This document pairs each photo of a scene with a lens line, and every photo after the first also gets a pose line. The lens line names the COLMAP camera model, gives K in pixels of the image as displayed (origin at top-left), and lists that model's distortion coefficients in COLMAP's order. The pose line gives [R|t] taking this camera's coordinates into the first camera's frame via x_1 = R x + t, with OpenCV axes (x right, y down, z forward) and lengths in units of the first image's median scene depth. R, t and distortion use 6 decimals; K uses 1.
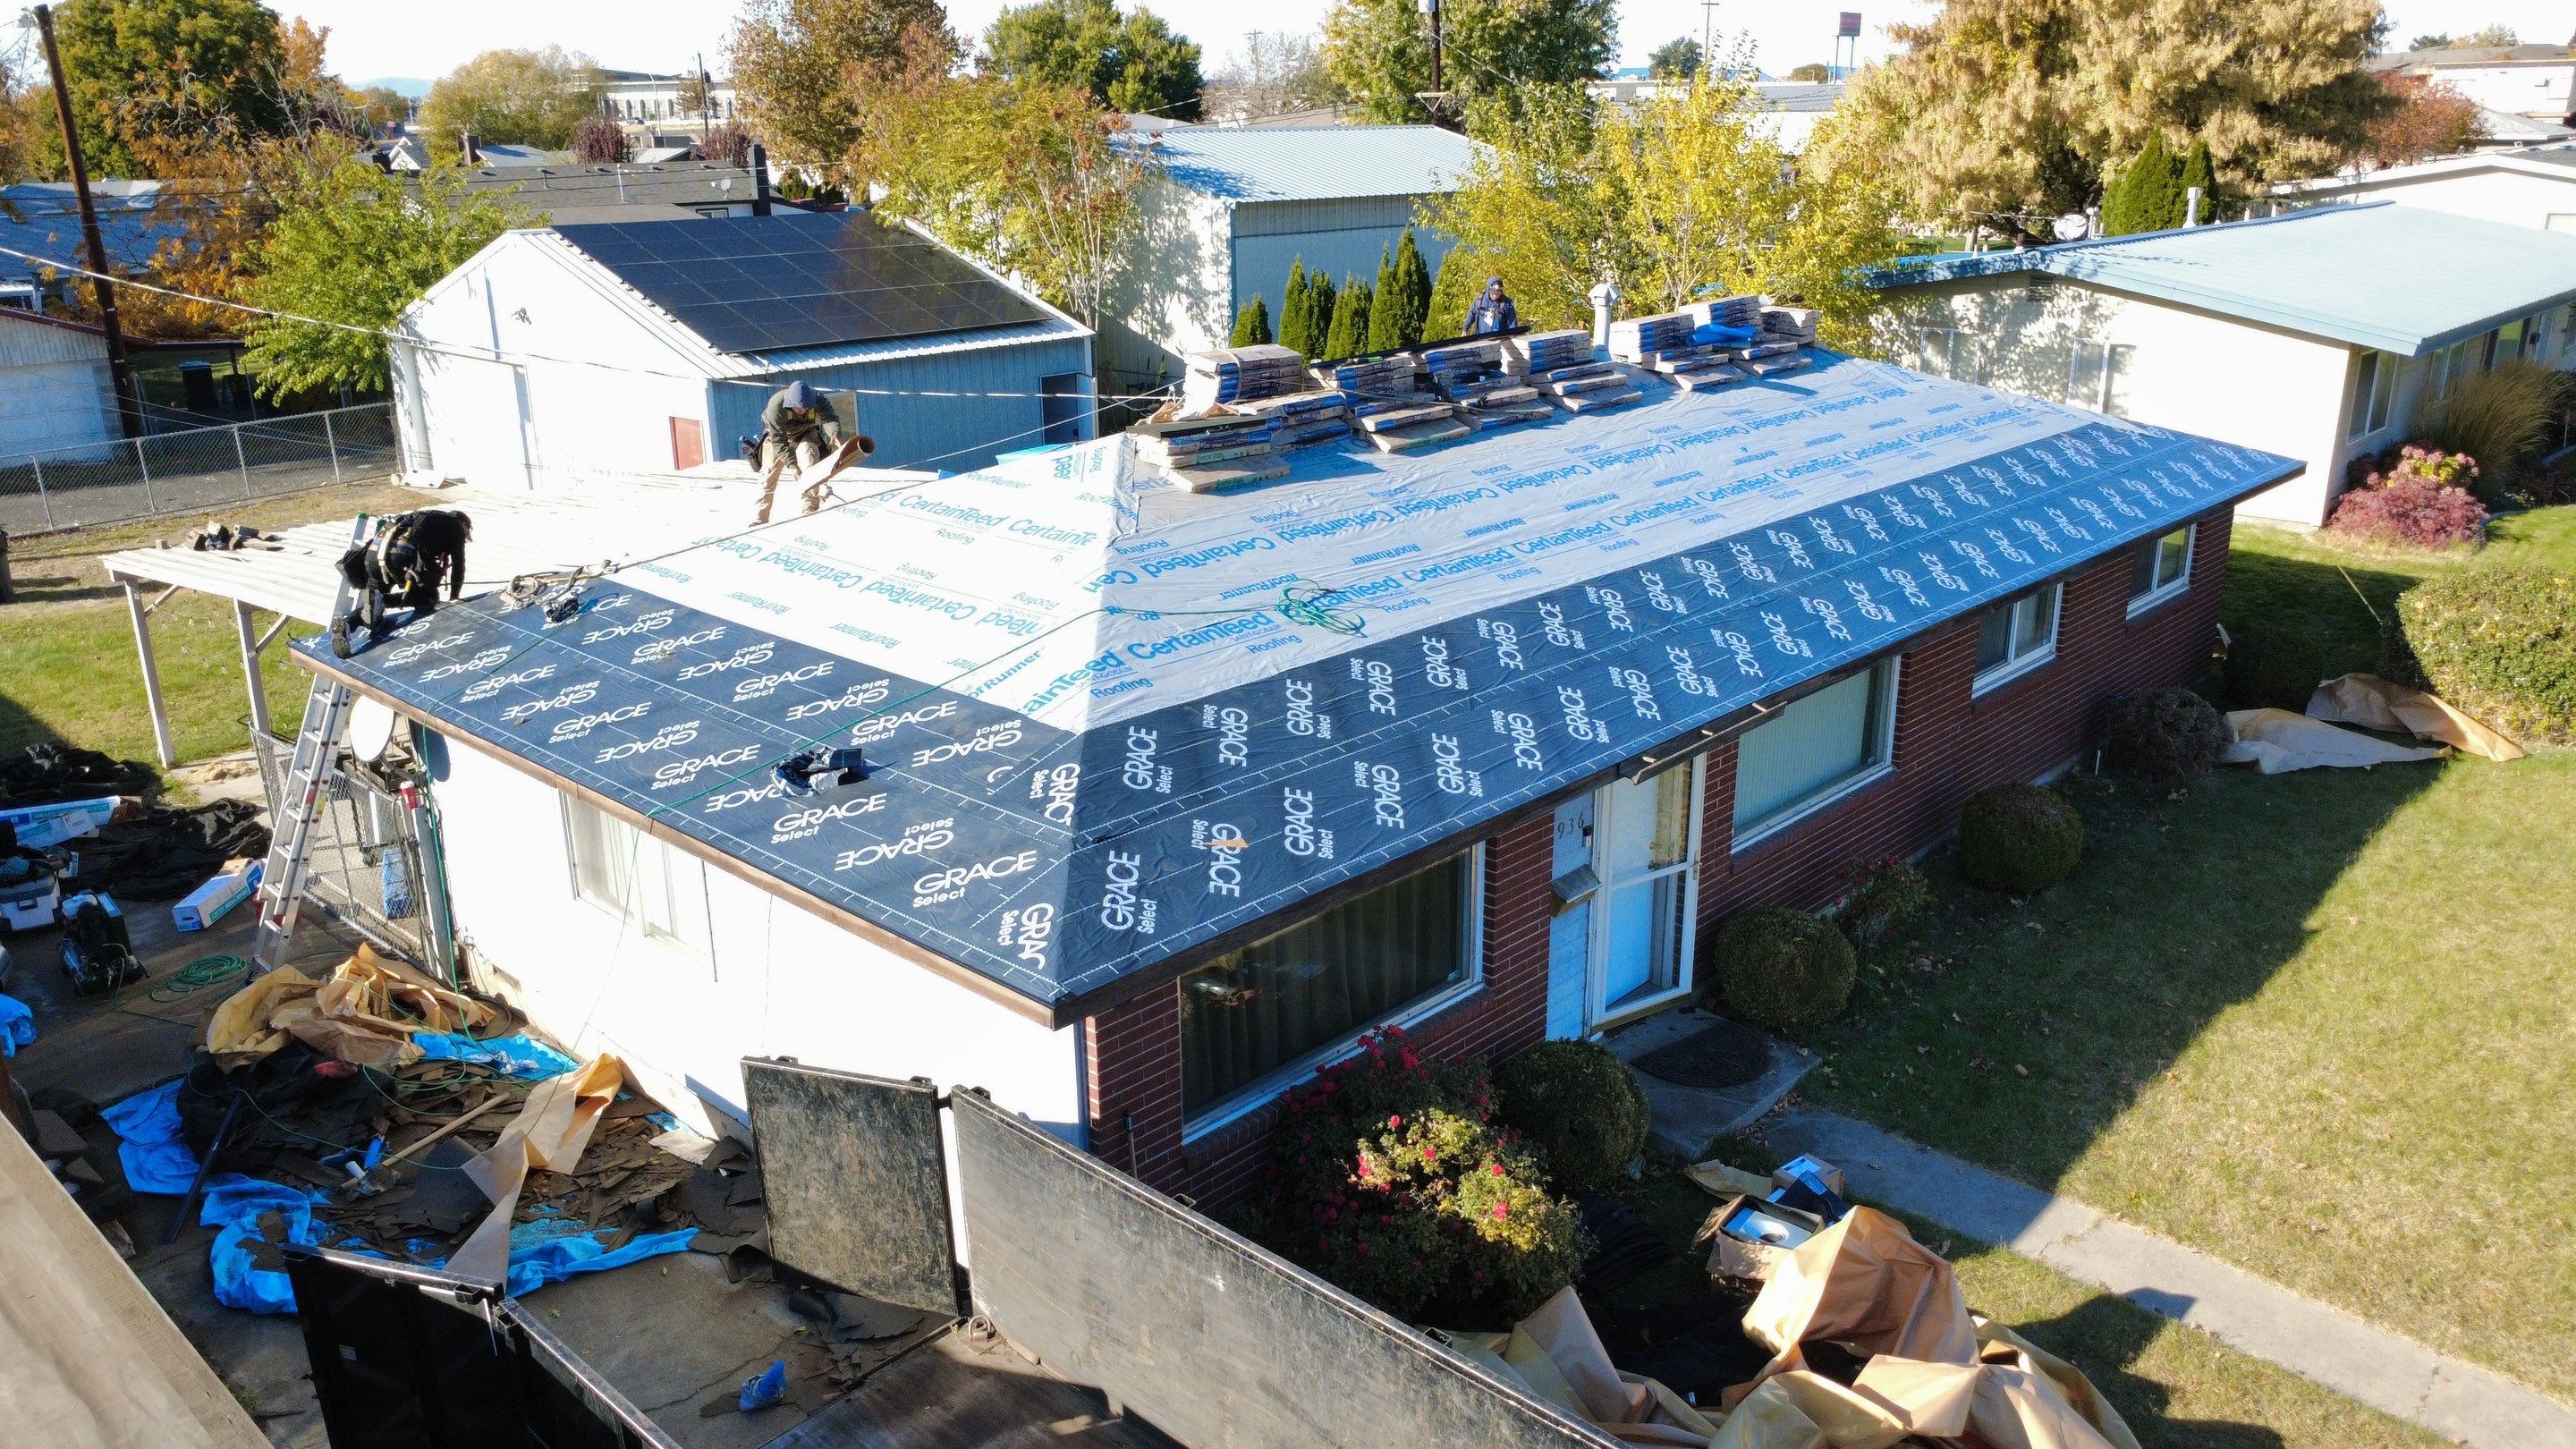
lens RADIAL K [[1897.4, 0, 1288.0], [0, 1897.4, 724.5], [0, 0, 1]] dist [0.000624, -0.004990]
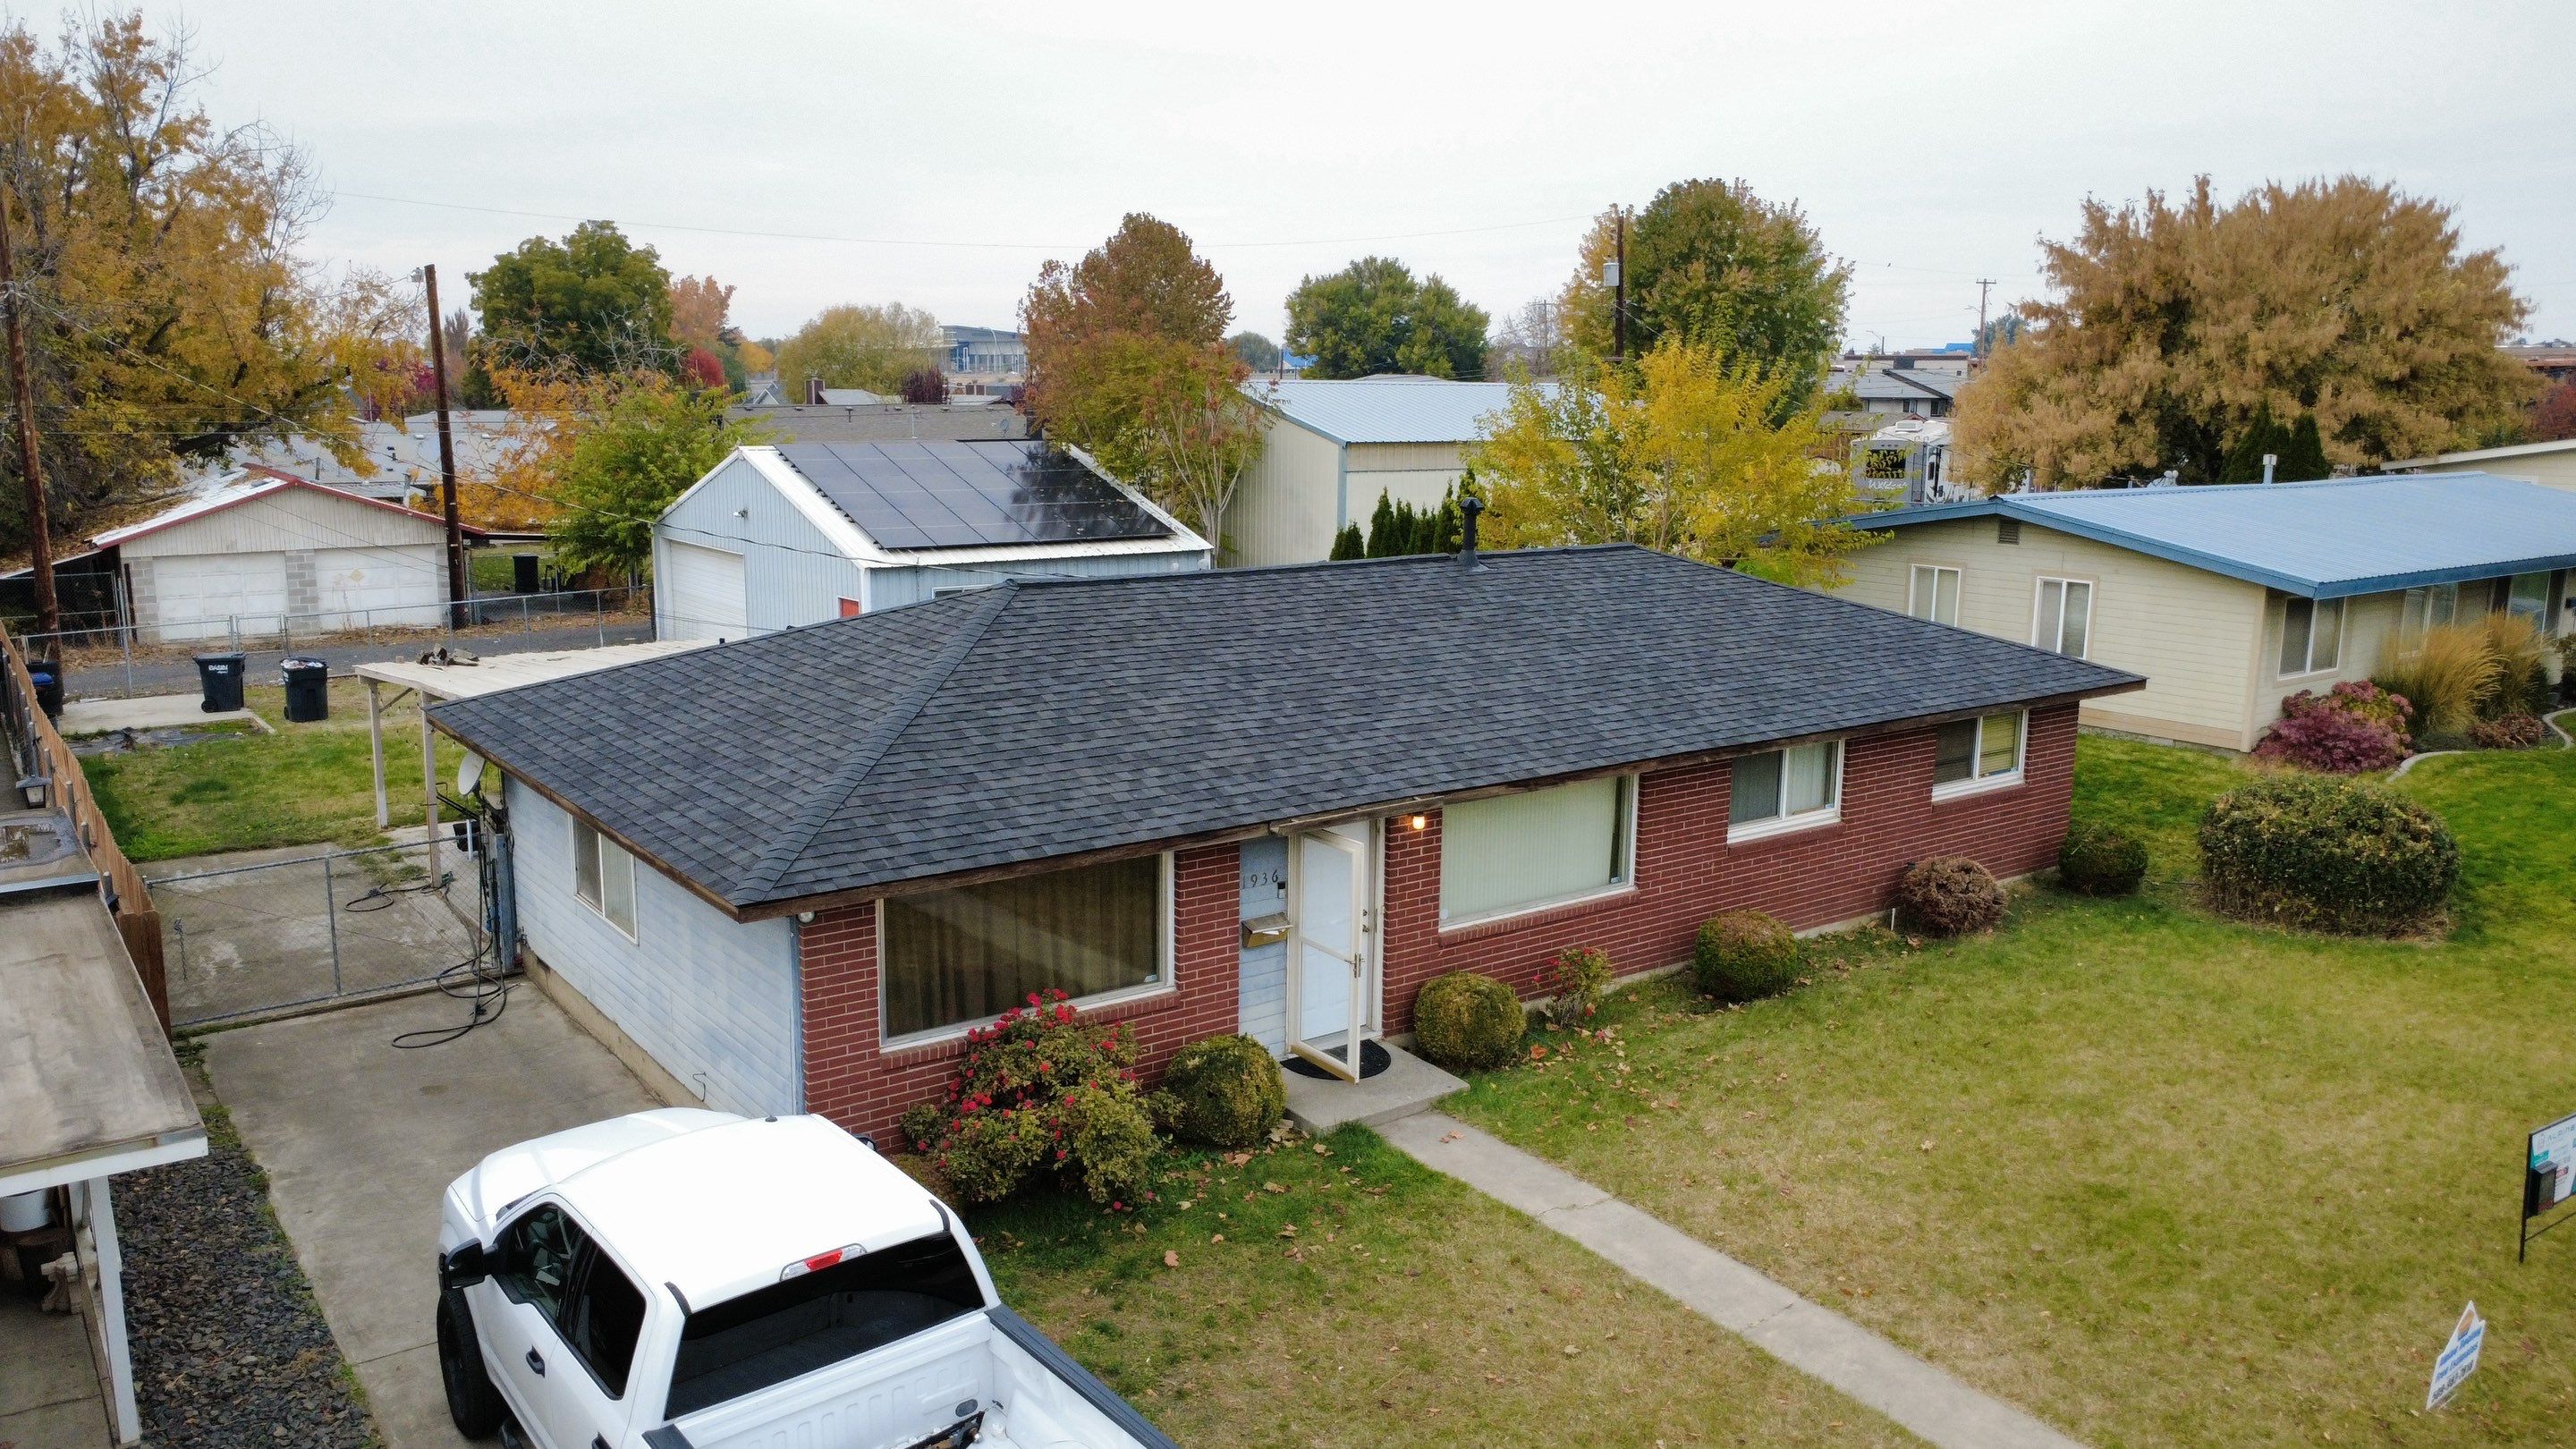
lens RADIAL K [[1897.4, 0, 1288.0], [0, 1897.4, 724.5], [0, 0, 1]] dist [0.000624, -0.004990]
pose [[0.984685, 0.051536, -0.166554, 0.122958], [-0.072737, 0.989636, -0.123812, 0.035481], [0.158447, 0.134031, 0.978228, -0.097200]]
